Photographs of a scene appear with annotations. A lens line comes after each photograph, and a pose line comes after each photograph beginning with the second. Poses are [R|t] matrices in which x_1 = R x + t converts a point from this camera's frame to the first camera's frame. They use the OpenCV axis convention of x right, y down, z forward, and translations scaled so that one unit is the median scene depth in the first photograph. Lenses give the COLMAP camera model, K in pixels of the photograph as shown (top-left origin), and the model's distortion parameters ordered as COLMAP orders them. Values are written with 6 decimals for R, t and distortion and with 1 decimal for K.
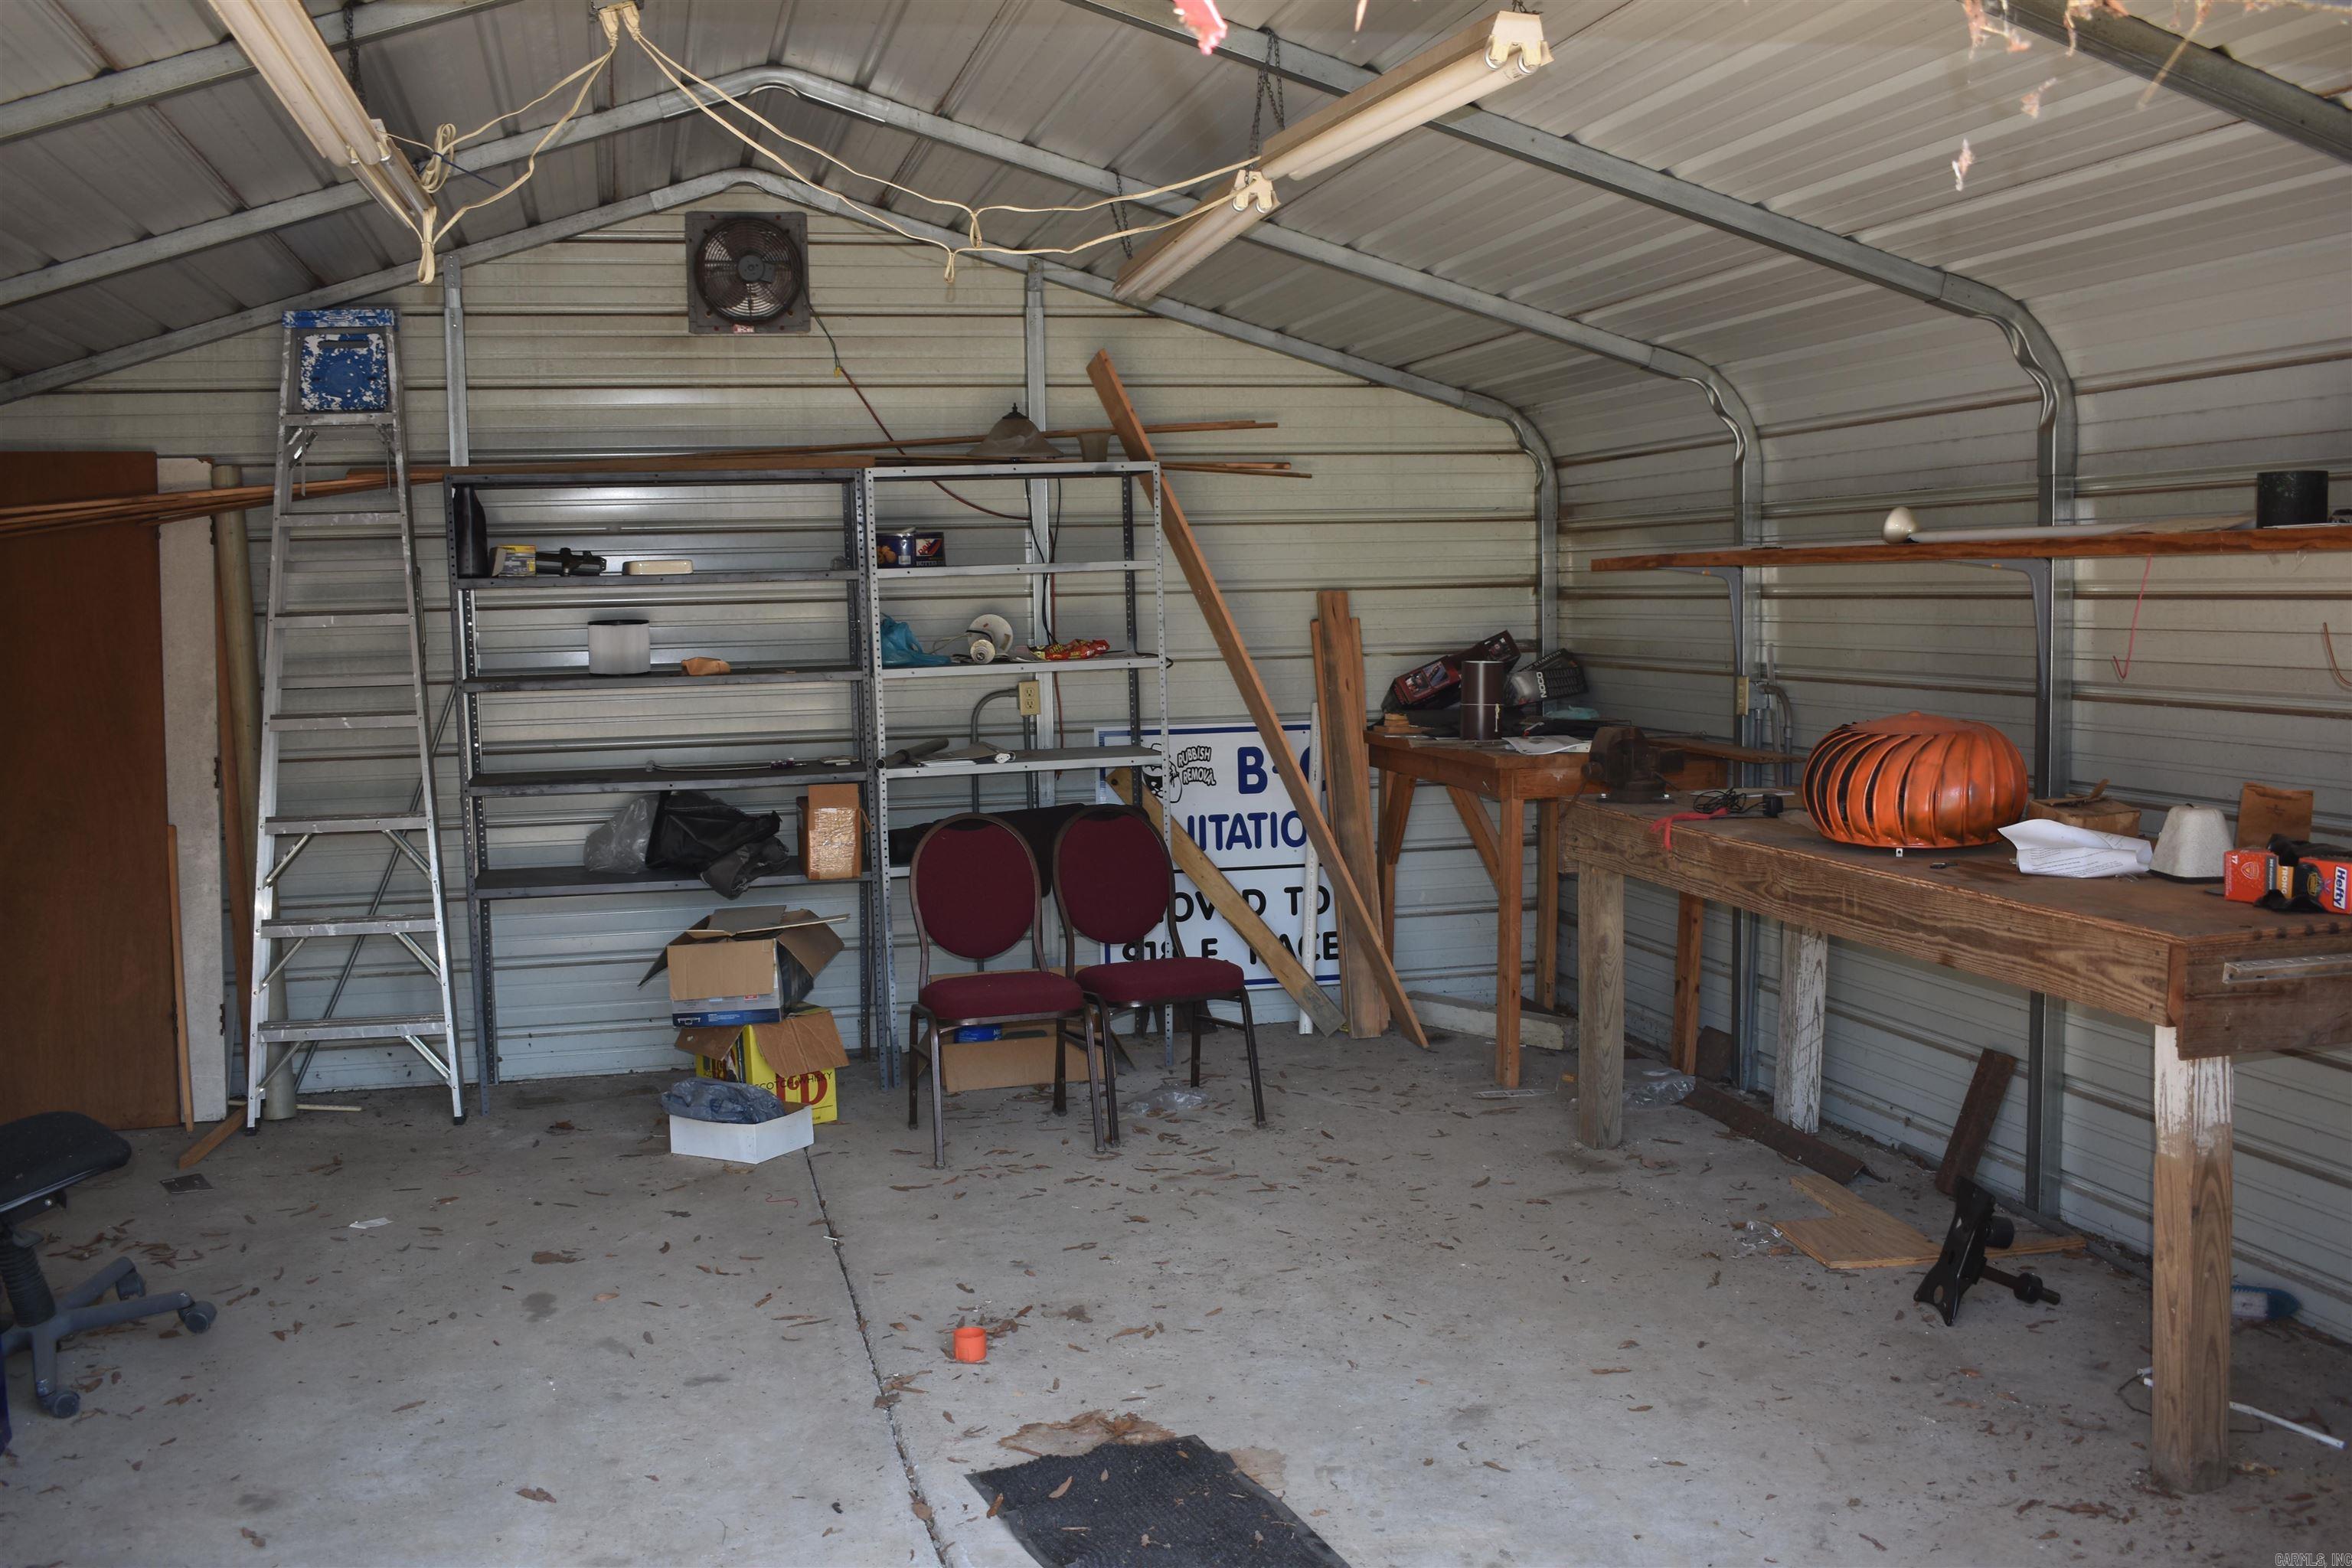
lens RADIAL K [[2211.1, 0, 1176.0], [0, 2211.1, 784.0], [0, 0, 1]] dist [-0.080994, -0.006135]
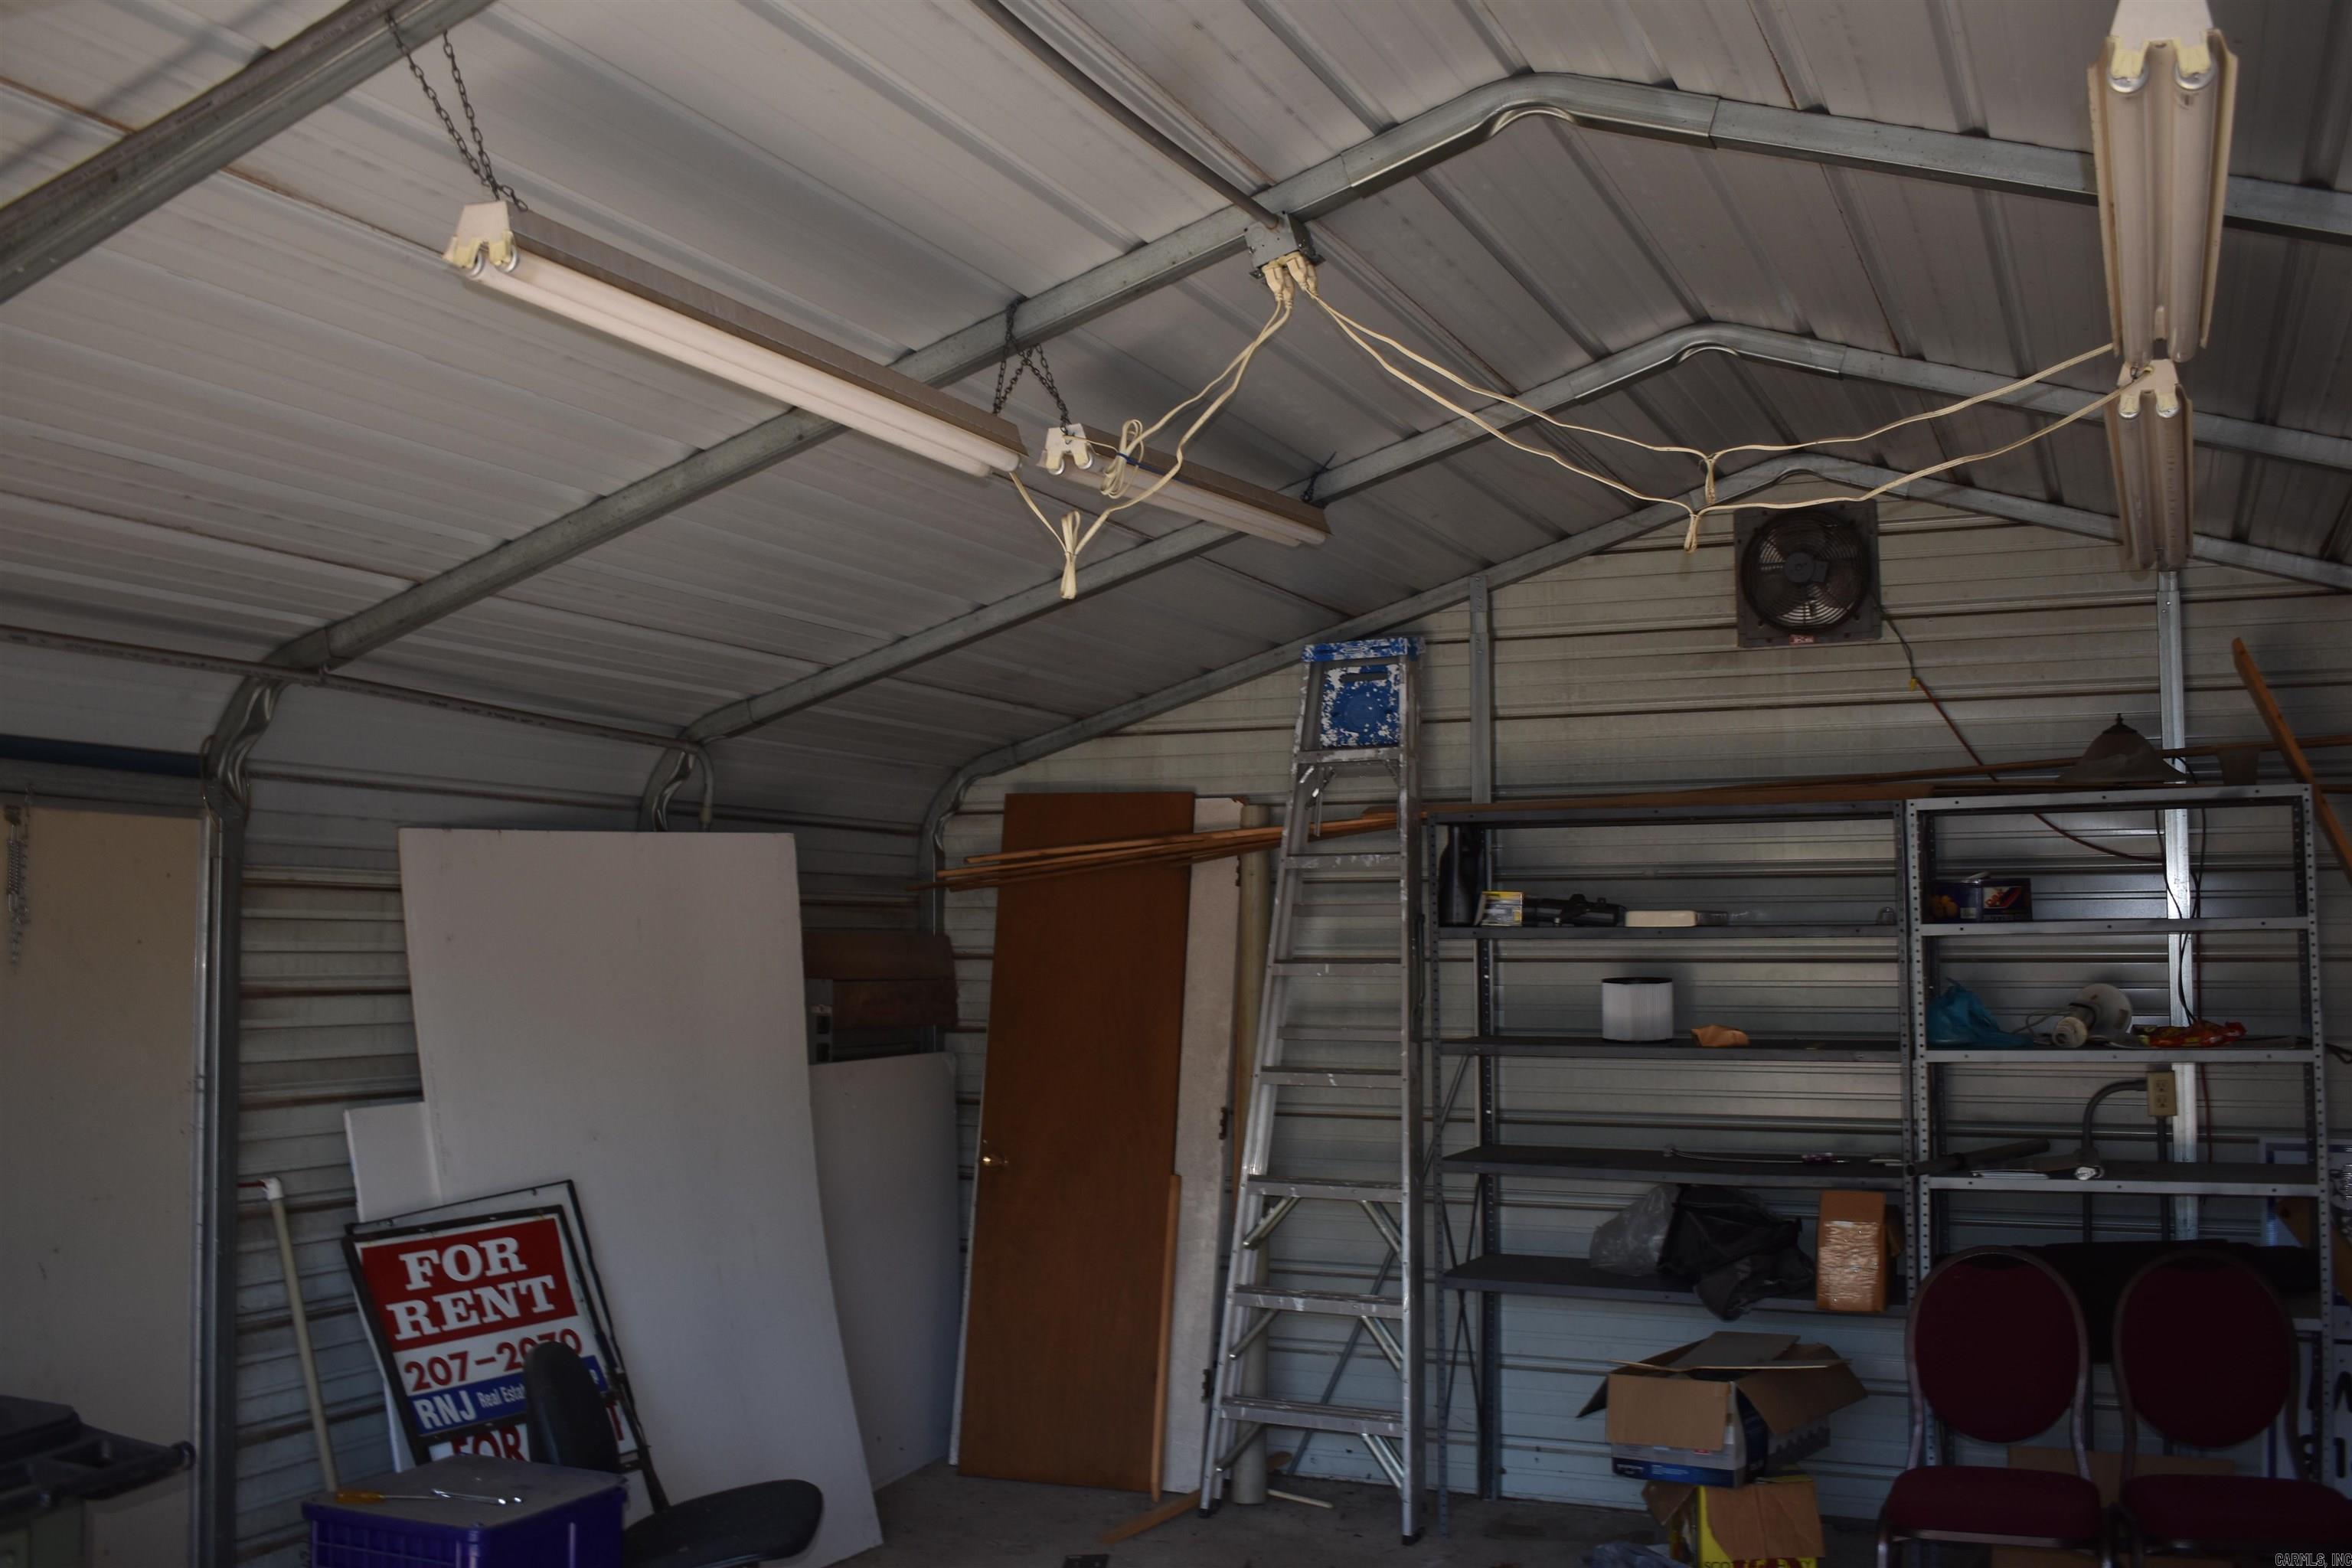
lens RADIAL K [[2211.1, 0, 1176.0], [0, 2211.1, 784.0], [0, 0, 1]] dist [-0.080994, -0.006135]
pose [[0.784718, -0.023366, -0.619413, 0.143455], [-0.071122, 0.989295, -0.127422, -0.026794], [0.615760, 0.144044, 0.774656, 0.205856]]
